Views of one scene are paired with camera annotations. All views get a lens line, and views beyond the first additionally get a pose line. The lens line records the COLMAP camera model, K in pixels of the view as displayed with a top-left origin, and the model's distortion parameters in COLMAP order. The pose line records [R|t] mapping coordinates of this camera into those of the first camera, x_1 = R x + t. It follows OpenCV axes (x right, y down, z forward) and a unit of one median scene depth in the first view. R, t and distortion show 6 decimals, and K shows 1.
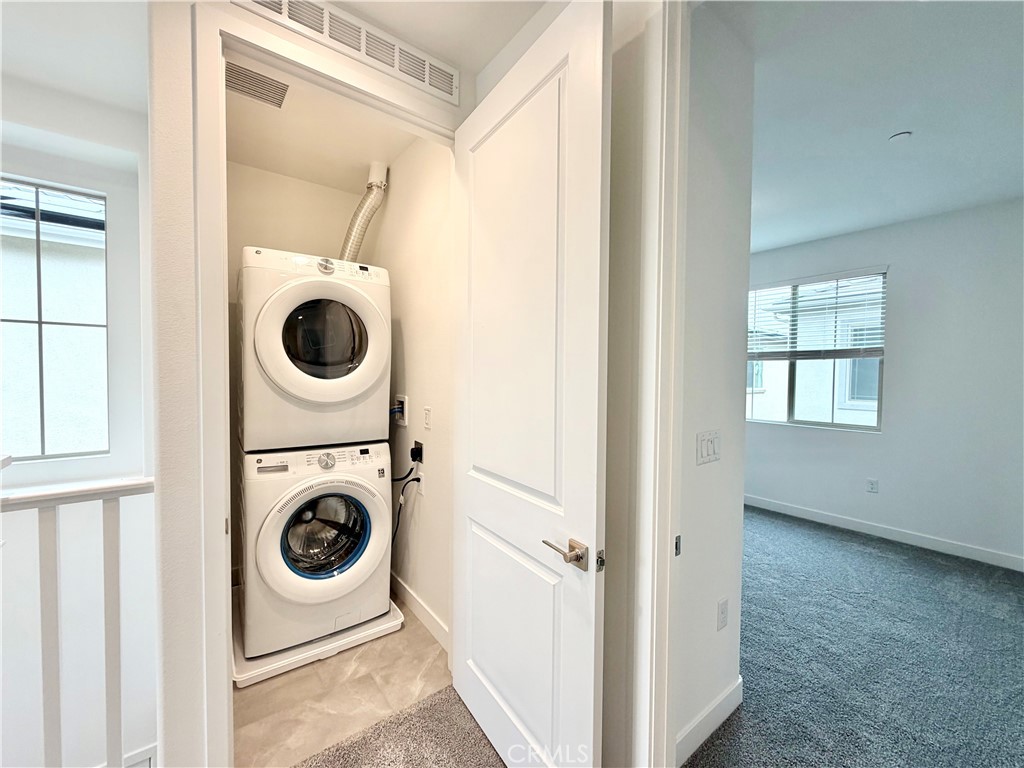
lens RADIAL K [[409.4, 0, 511.5], [0, 409.4, 387.4], [0, 0, 1]] dist [-0.001948, 0.000743]
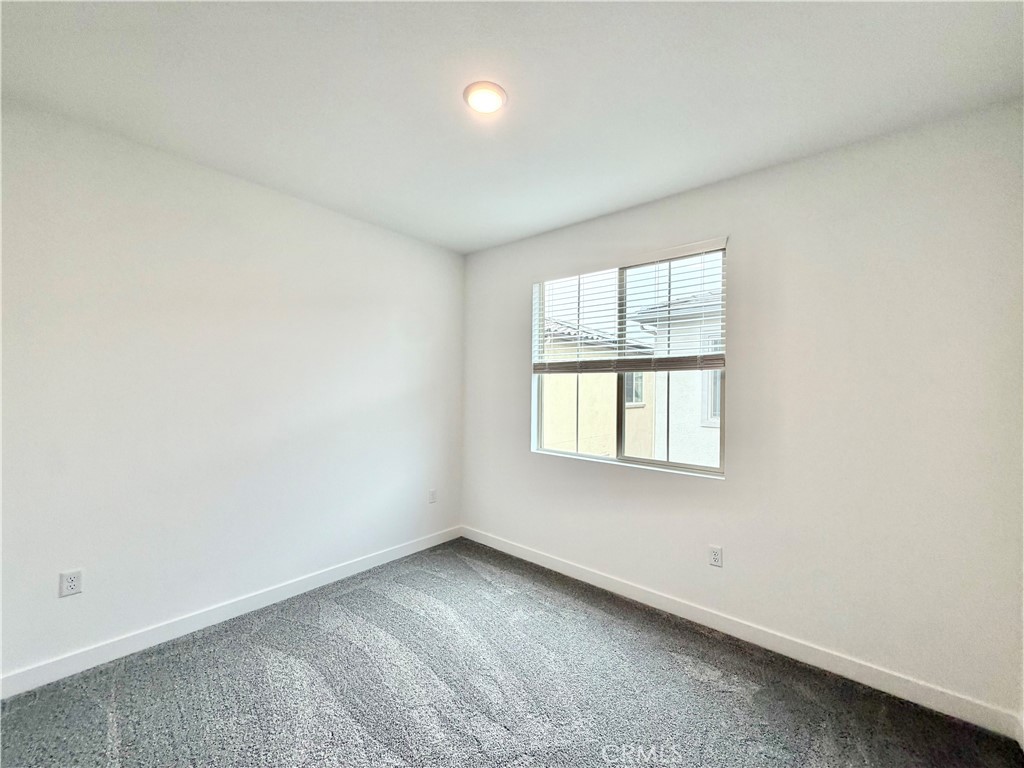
lens RADIAL K [[409.4, 0, 511.9], [0, 409.4, 386.8], [0, 0, 1]] dist [-0.001948, 0.000743]
pose [[0.978586, 0.001503, 0.205834, 0.378306], [0.005182, 0.999477, -0.031934, -0.021068], [-0.205775, 0.032316, 0.978066, 0.363754]]
